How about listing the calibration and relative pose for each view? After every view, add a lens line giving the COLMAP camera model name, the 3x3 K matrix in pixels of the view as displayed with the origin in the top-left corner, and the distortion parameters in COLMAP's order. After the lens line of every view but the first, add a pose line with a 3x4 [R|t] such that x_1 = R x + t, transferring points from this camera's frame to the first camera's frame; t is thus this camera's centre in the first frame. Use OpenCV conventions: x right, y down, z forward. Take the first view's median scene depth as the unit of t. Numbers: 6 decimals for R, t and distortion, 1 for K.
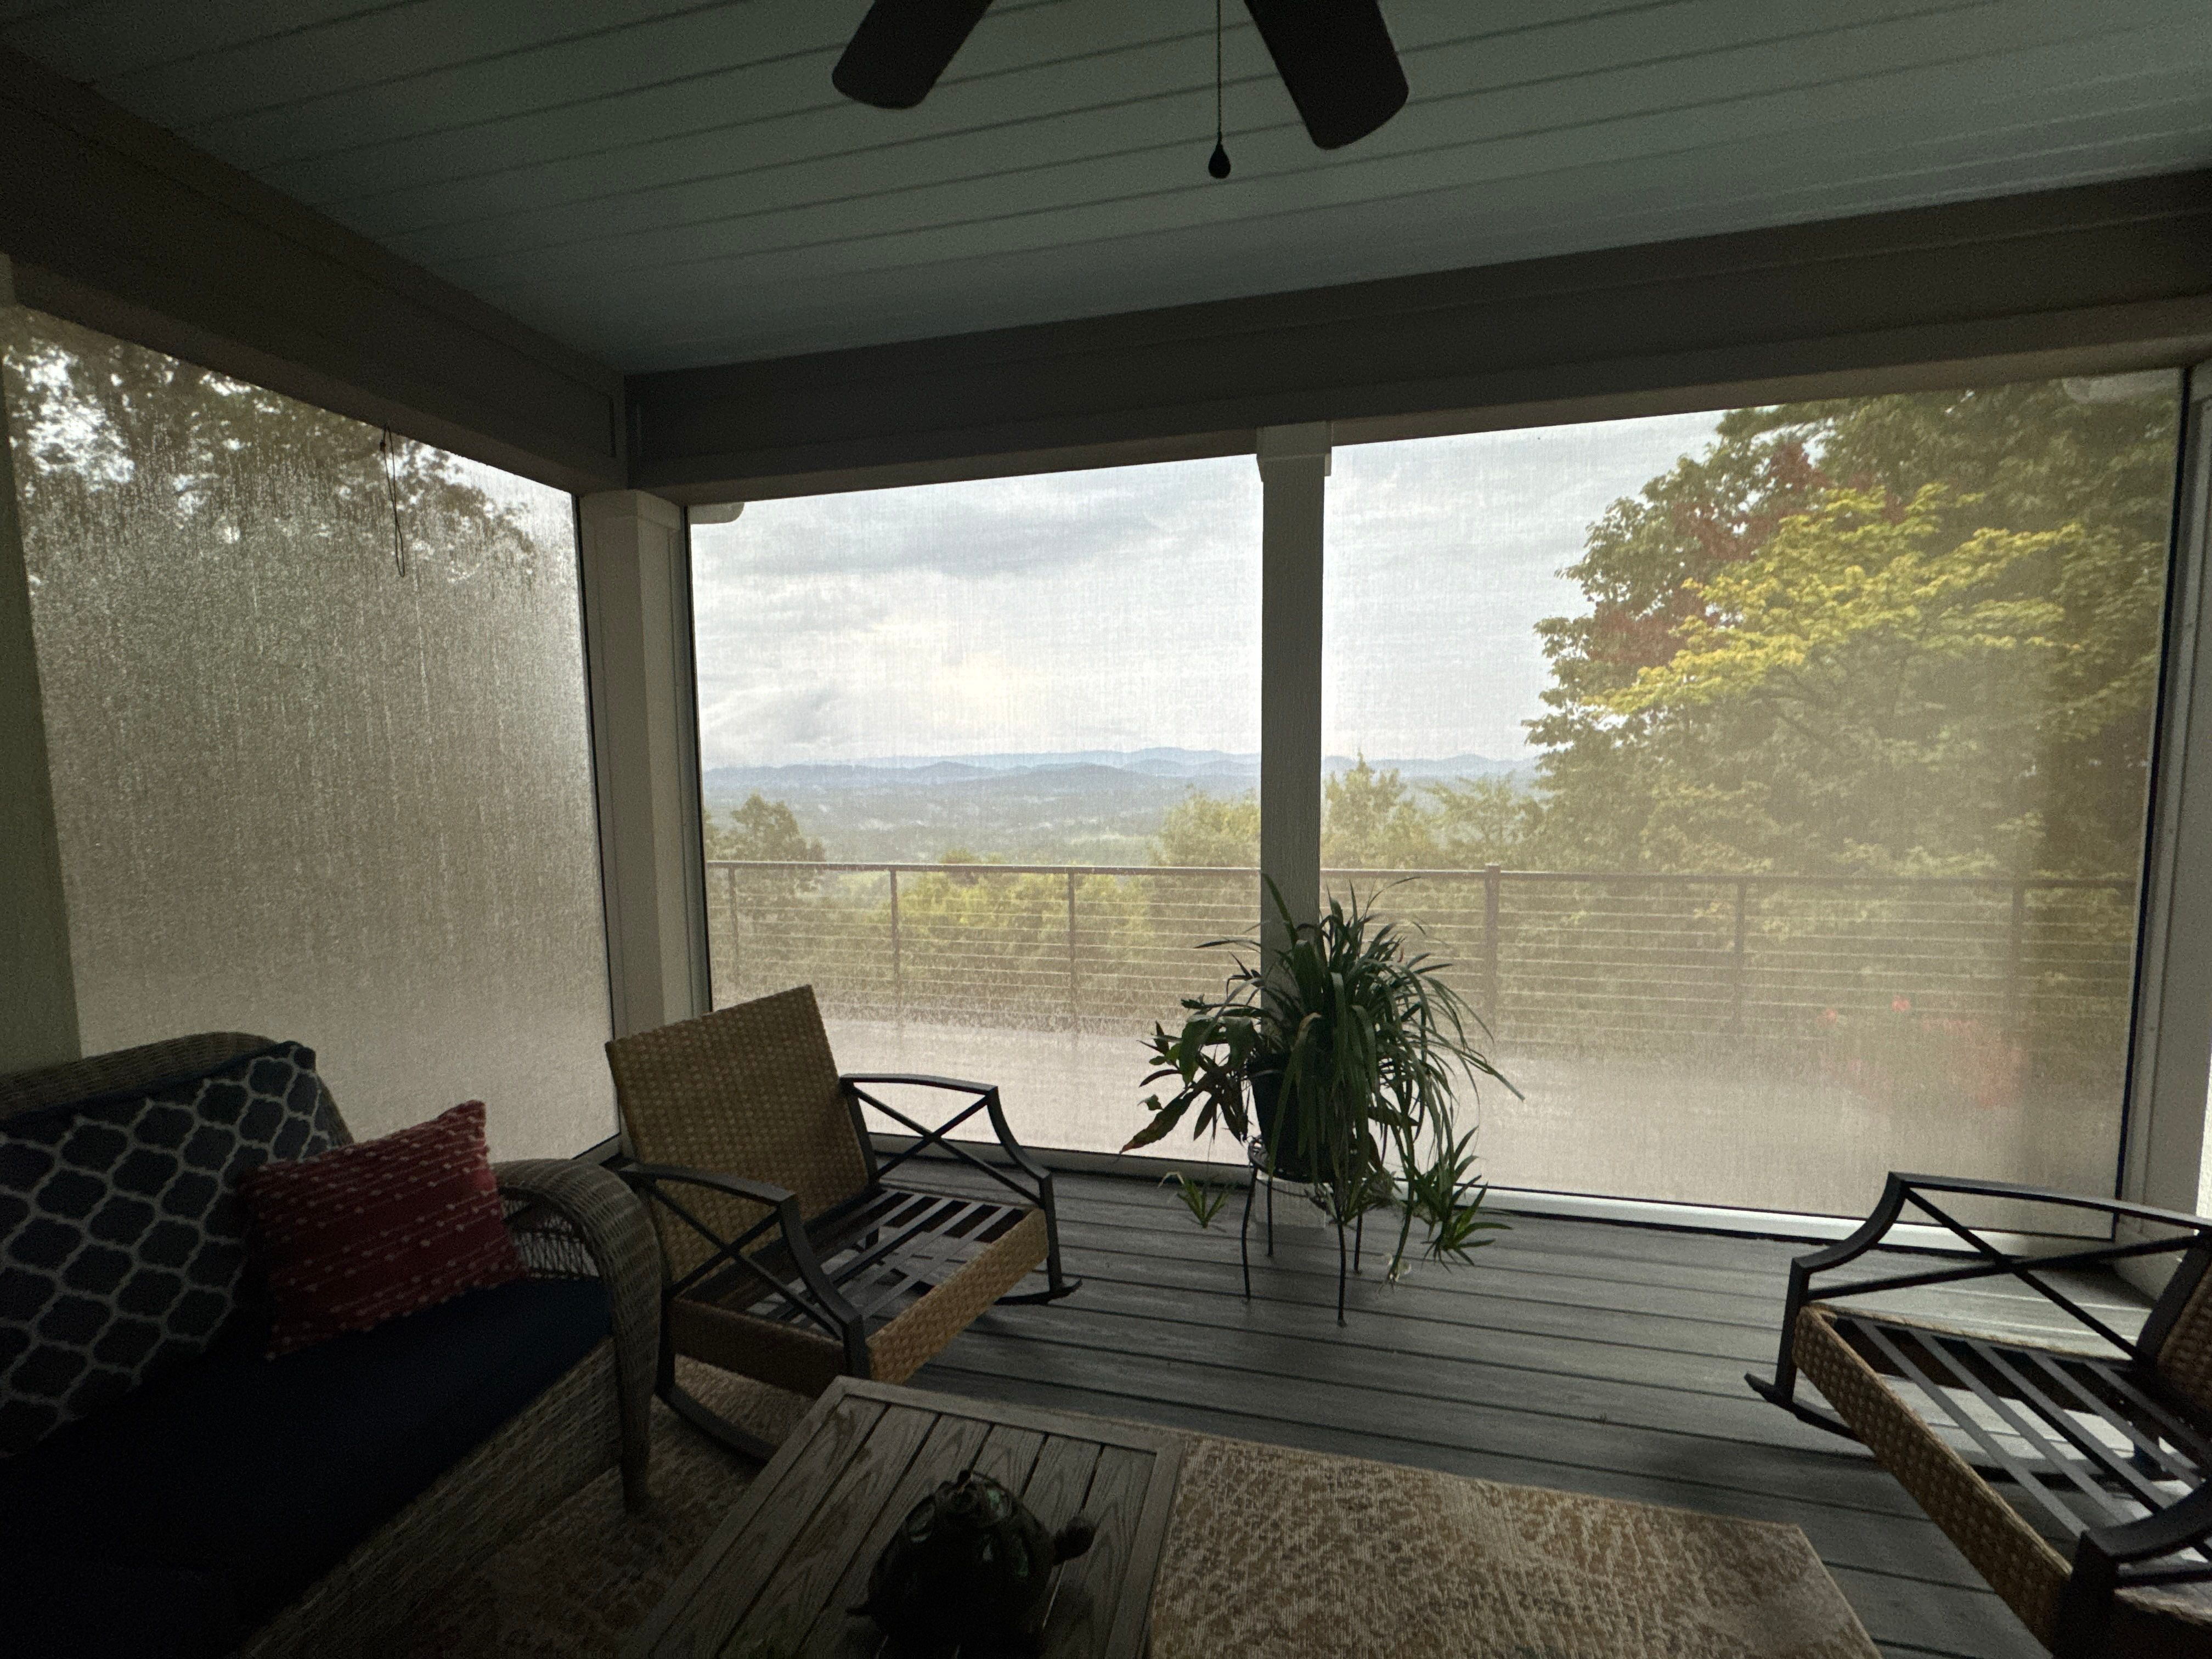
lens RADIAL K [[866.8, 0, 1106.0], [0, 866.8, 829.5], [0, 0, 1]] dist [-0.003237, -0.000595]
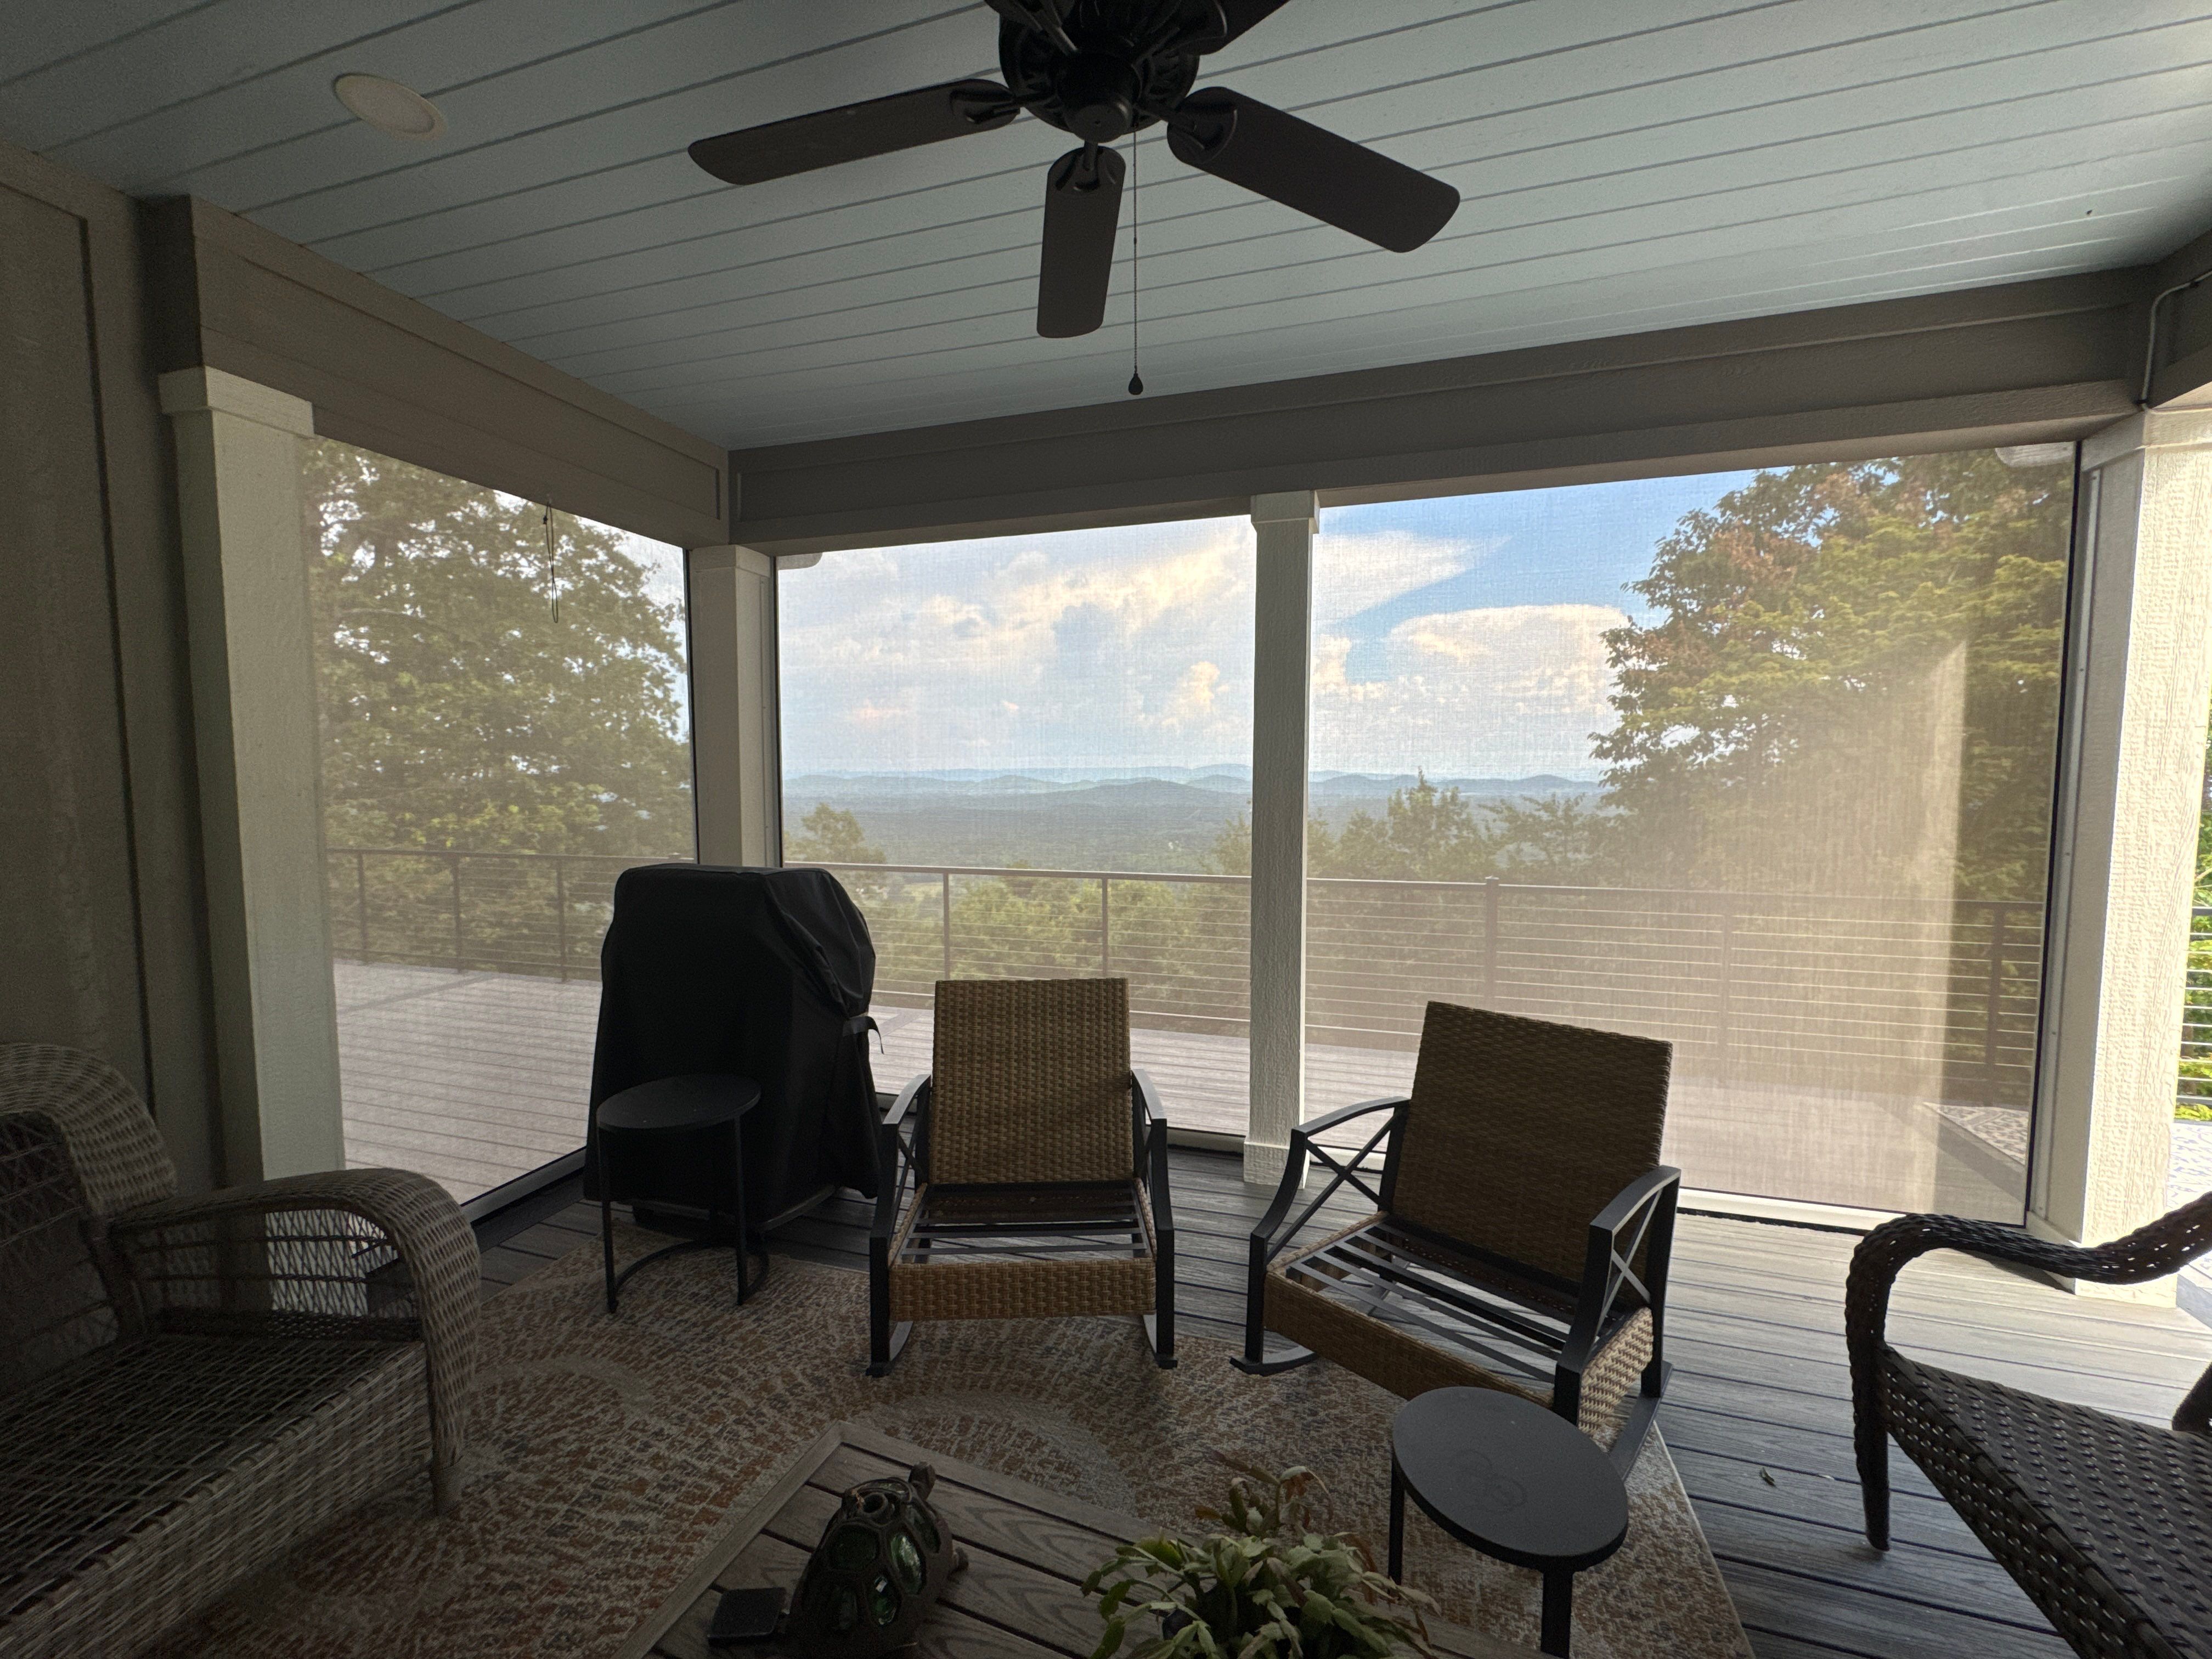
lens RADIAL K [[897.0, 0, 1093.0], [0, 897.0, 834.3], [0, 0, 1]] dist [0.002403, 0.000184]
pose [[0.995590, 0.018441, -0.091976, 0.079531], [-0.019634, 0.999734, -0.012083, 0.015972], [0.091729, 0.013836, 0.995688, -0.205151]]
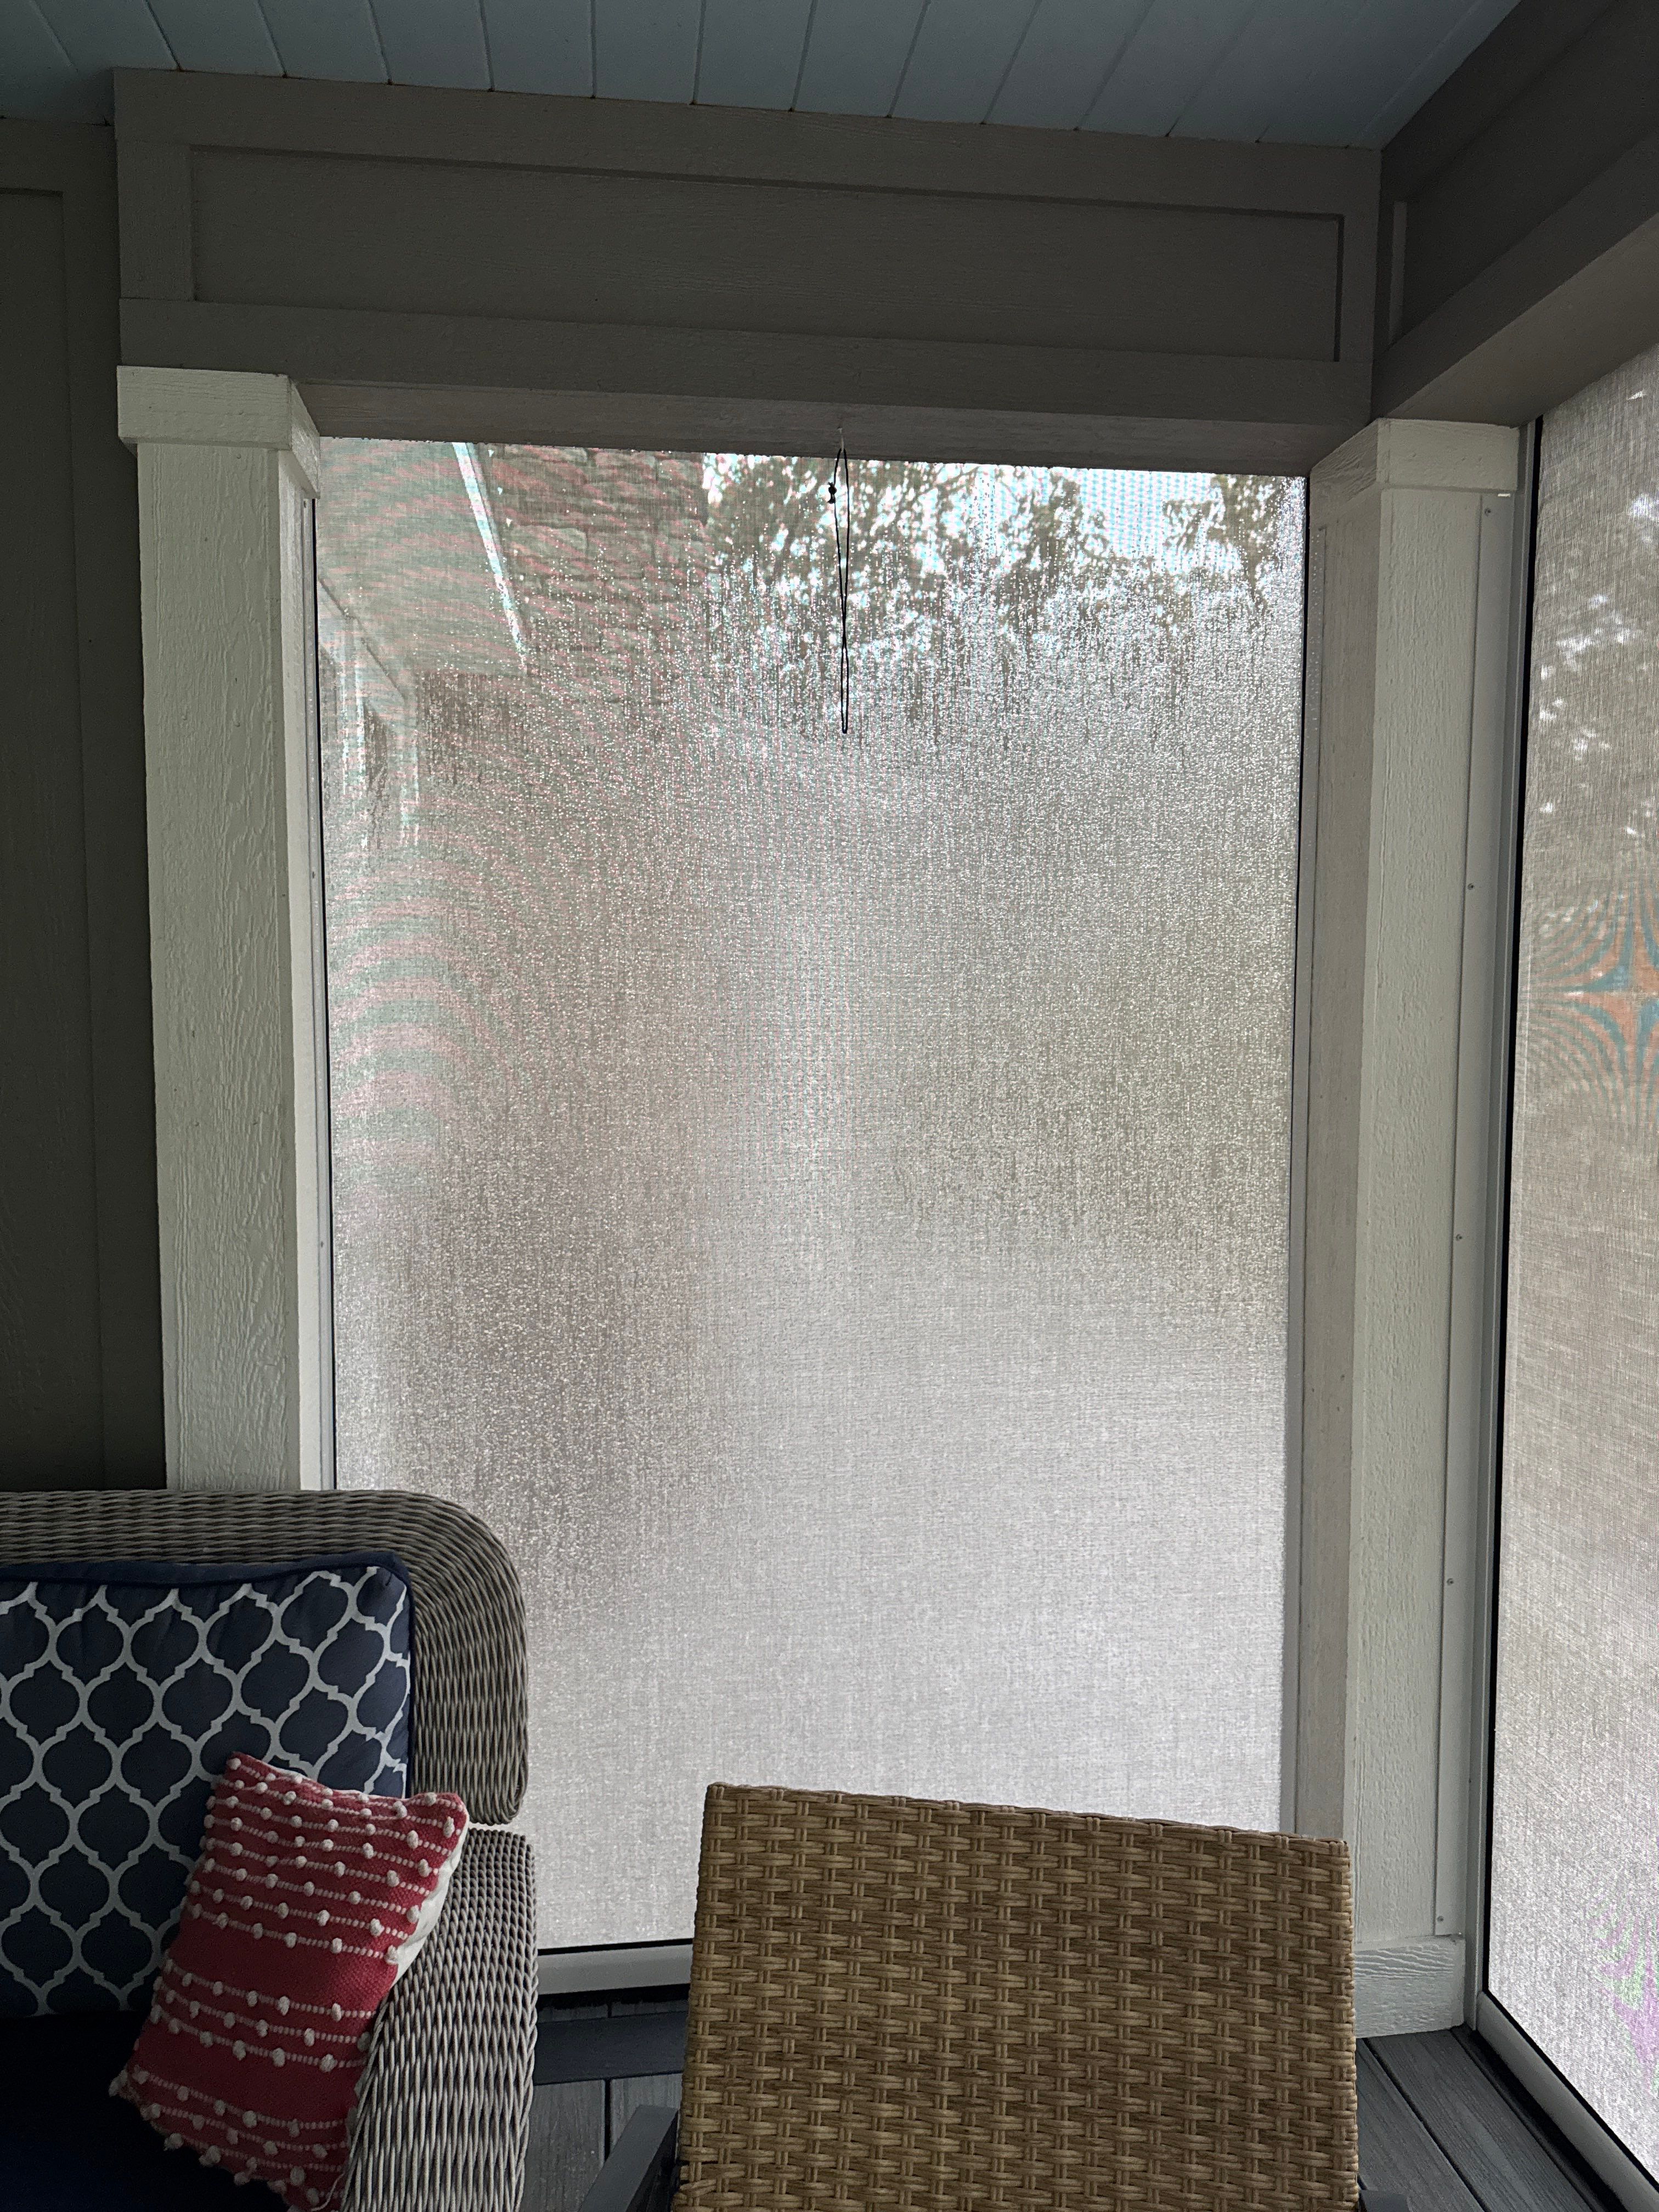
lens RADIAL K [[1552.1, 0, 824.8], [0, 1552.1, 1096.9], [0, 0, 1]] dist [0.003724, -0.002646]
pose [[0.347542, 0.076711, -0.934521, 0.088382], [-0.083162, 0.995242, 0.050768, -0.094098], [0.933969, 0.060073, 0.352268, 0.553179]]
